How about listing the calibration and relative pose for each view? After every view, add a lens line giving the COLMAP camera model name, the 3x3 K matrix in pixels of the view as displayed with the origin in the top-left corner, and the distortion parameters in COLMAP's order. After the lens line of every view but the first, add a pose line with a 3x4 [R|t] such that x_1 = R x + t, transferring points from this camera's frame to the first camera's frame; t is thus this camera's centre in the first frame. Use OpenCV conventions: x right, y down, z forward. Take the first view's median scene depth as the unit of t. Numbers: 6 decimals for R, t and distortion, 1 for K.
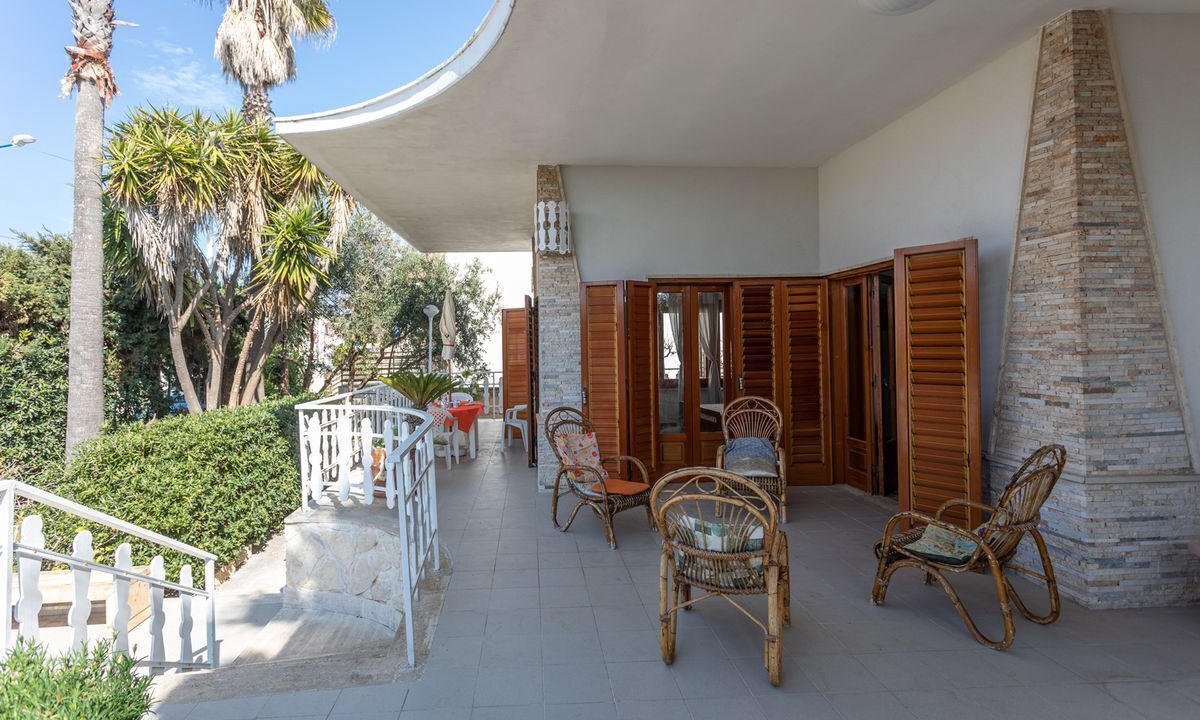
lens RADIAL K [[575.4, 0, 602.8], [0, 575.4, 349.6], [0, 0, 1]] dist [0.008183, 0.002413]
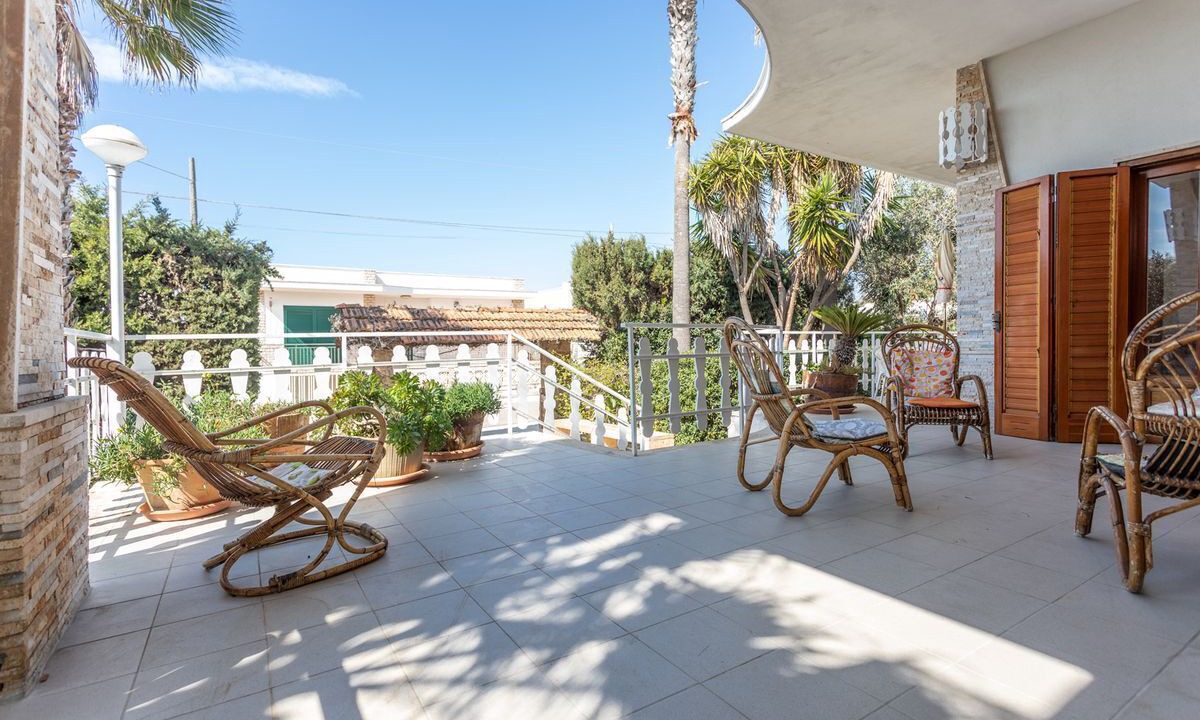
lens RADIAL K [[575.4, 0, 605.6], [0, 575.4, 356.2], [0, 0, 1]] dist [0.008183, 0.002413]
pose [[0.499675, 0.020056, -0.865981, 0.362037], [0.018296, 0.999265, 0.033700, 0.079124], [0.866020, -0.032683, 0.498940, 0.043500]]
